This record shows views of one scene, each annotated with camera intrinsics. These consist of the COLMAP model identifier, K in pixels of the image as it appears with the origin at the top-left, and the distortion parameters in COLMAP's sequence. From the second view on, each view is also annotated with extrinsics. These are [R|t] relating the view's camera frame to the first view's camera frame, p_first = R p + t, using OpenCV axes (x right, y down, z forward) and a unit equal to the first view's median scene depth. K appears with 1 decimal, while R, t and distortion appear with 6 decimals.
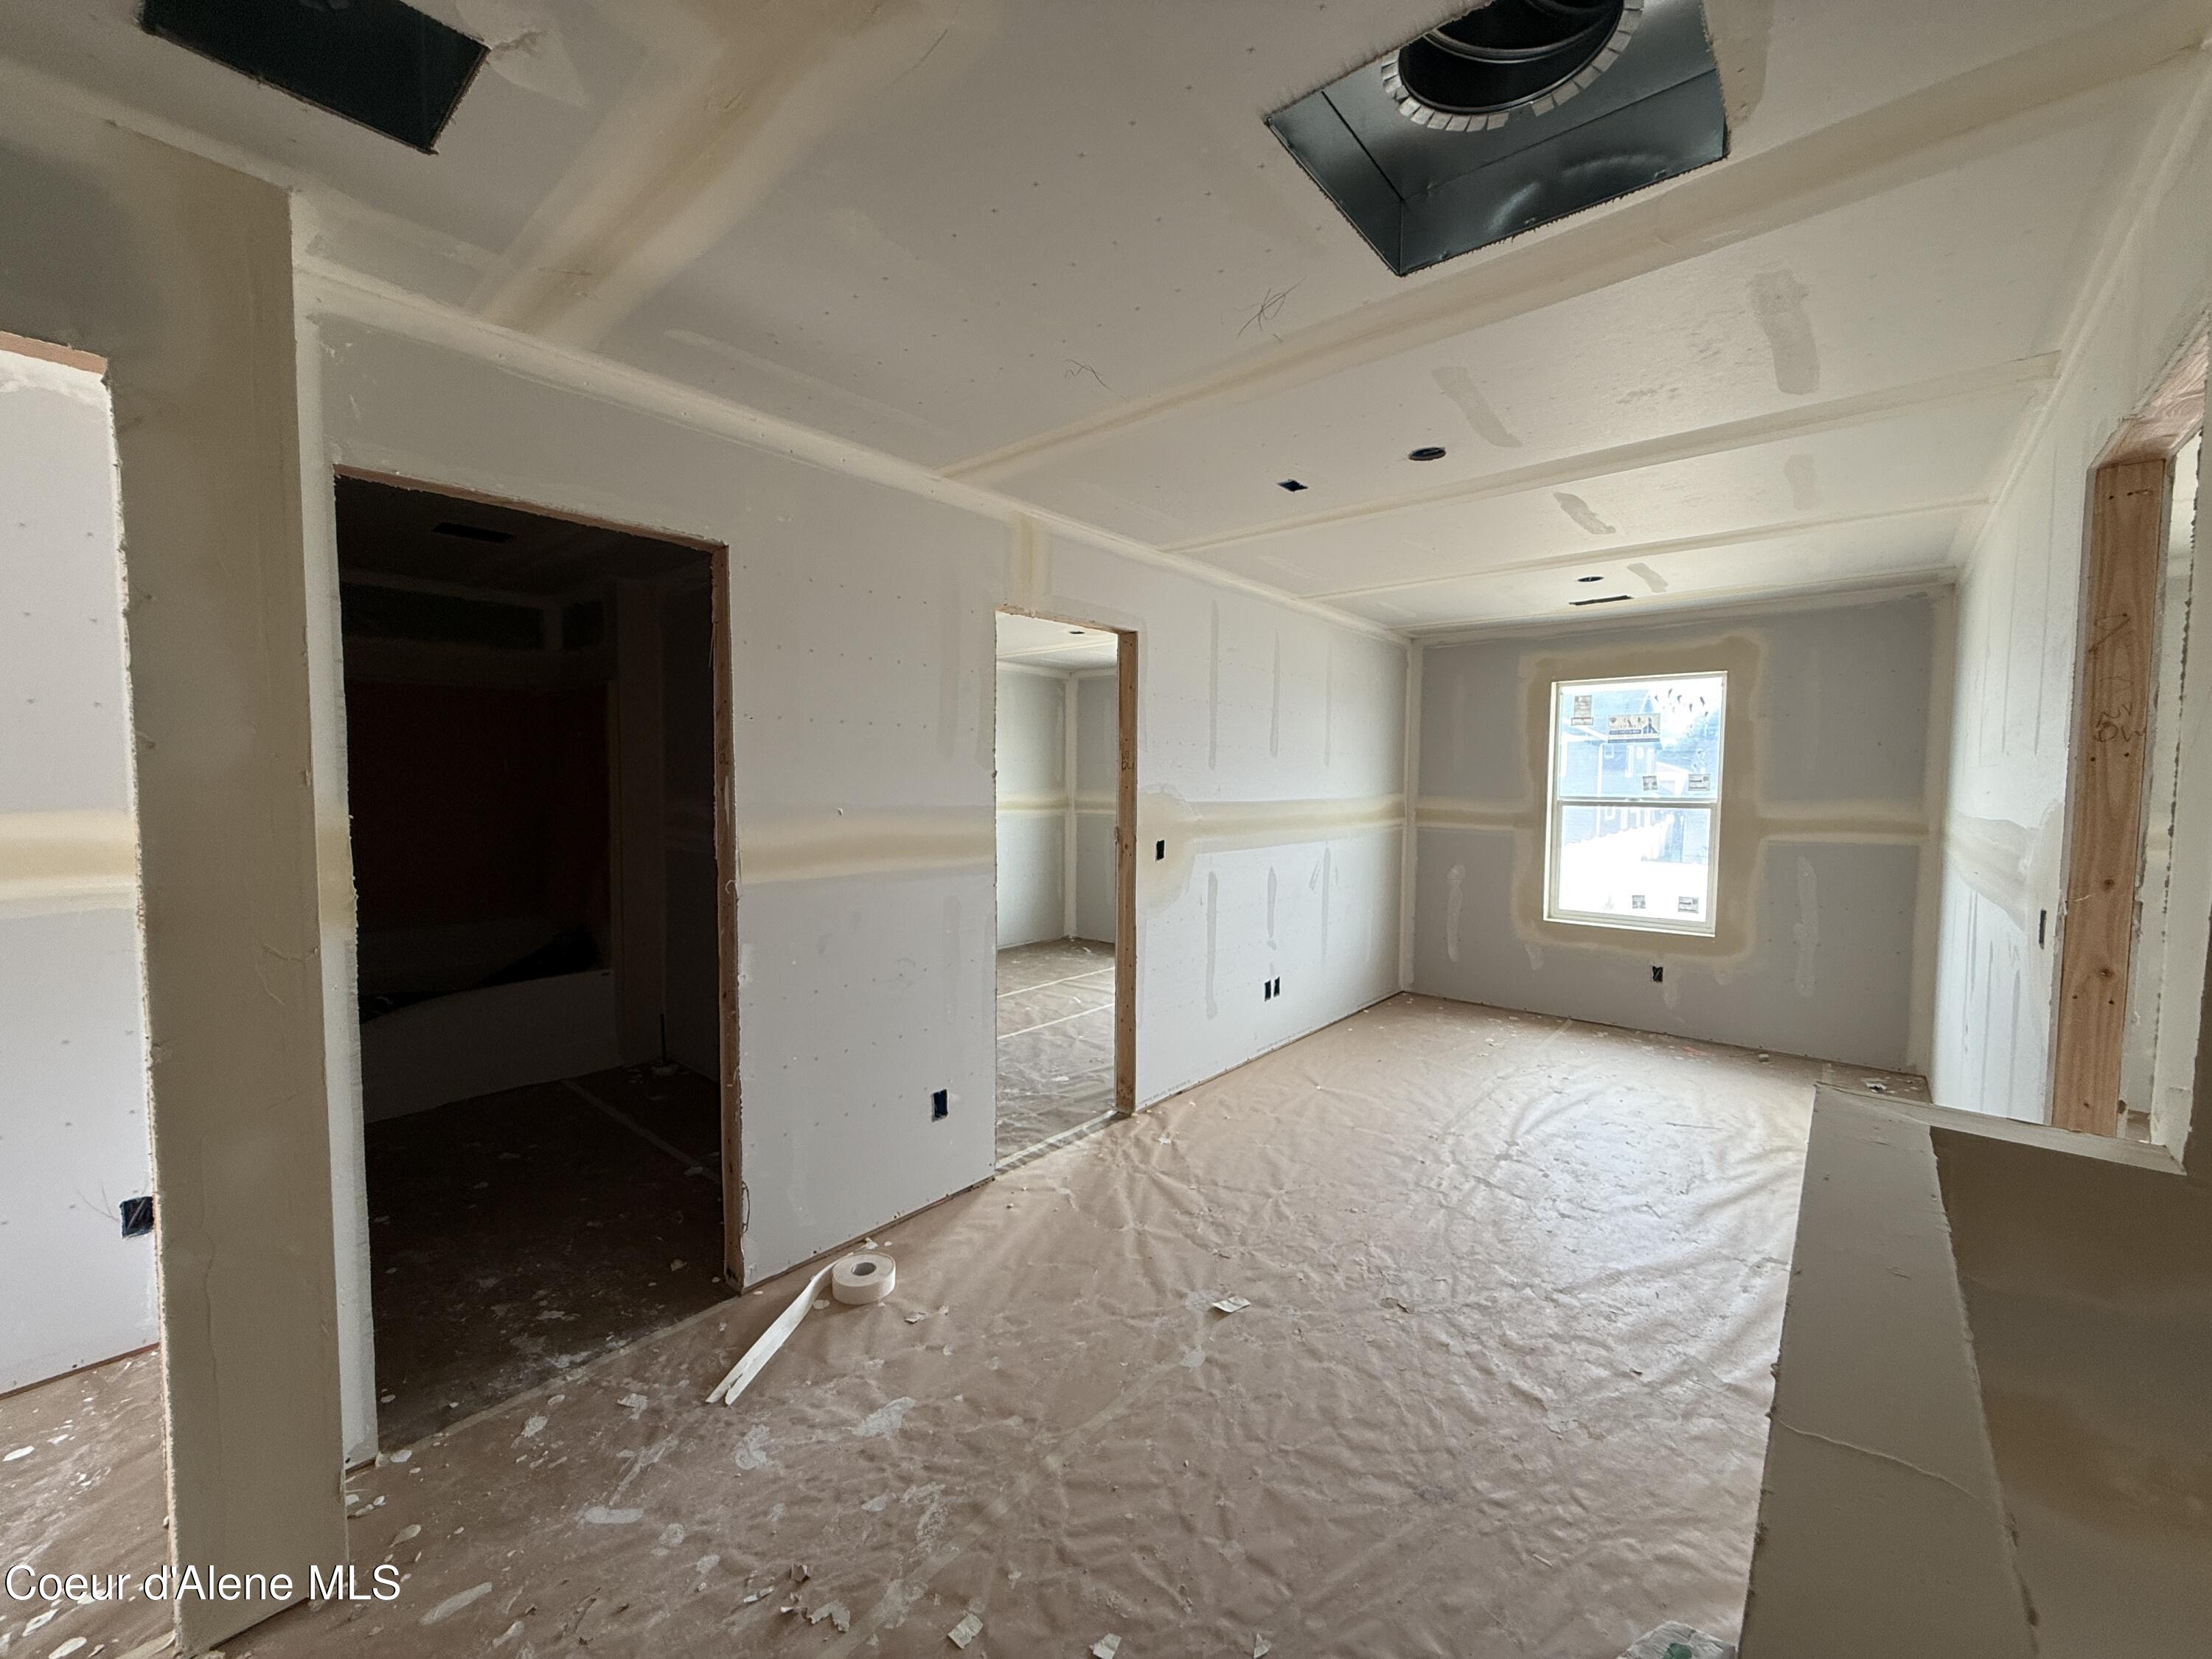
lens RADIAL K [[880.9, 0, 1106.0], [0, 880.9, 829.5], [0, 0, 1]] dist [0.000082, 0.000520]
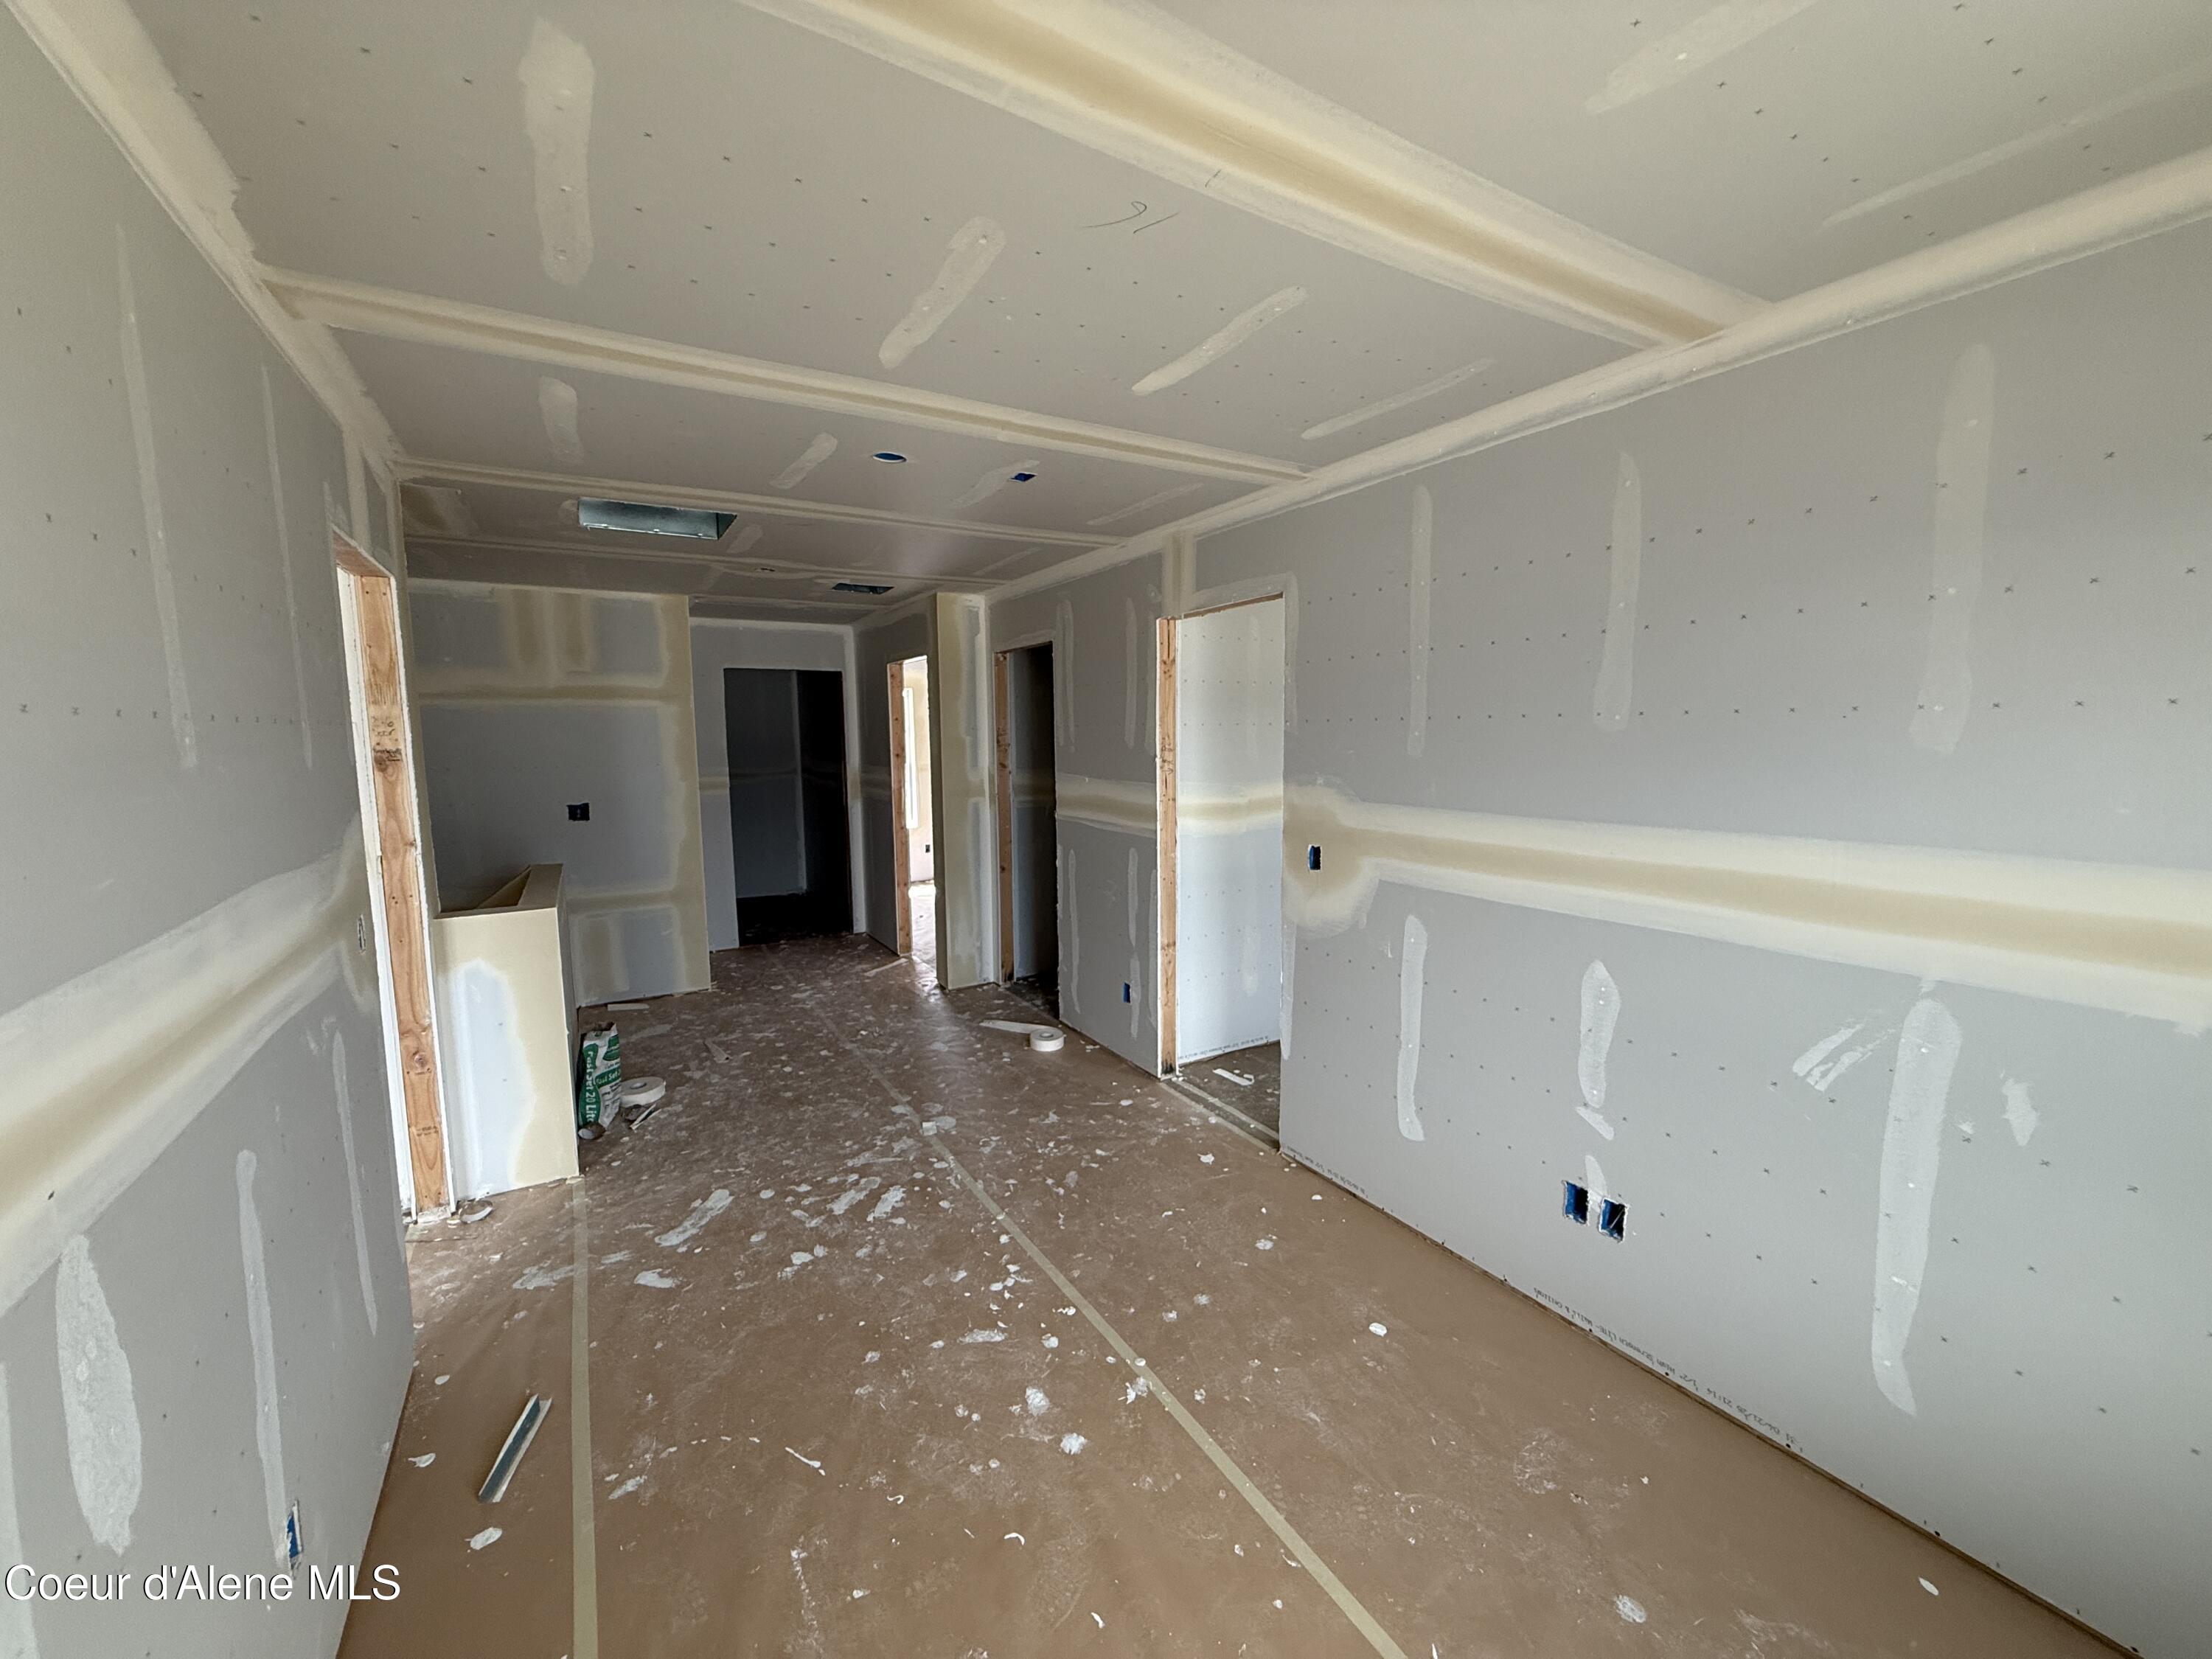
lens RADIAL K [[880.9, 0, 1106.0], [0, 880.9, 829.5], [0, 0, 1]] dist [0.000082, 0.000520]
pose [[-0.328730, 0.098495, -0.939274, 1.073558], [-0.042861, 0.991966, 0.119020, -0.109680], [0.943451, 0.079383, -0.321868, 1.338713]]
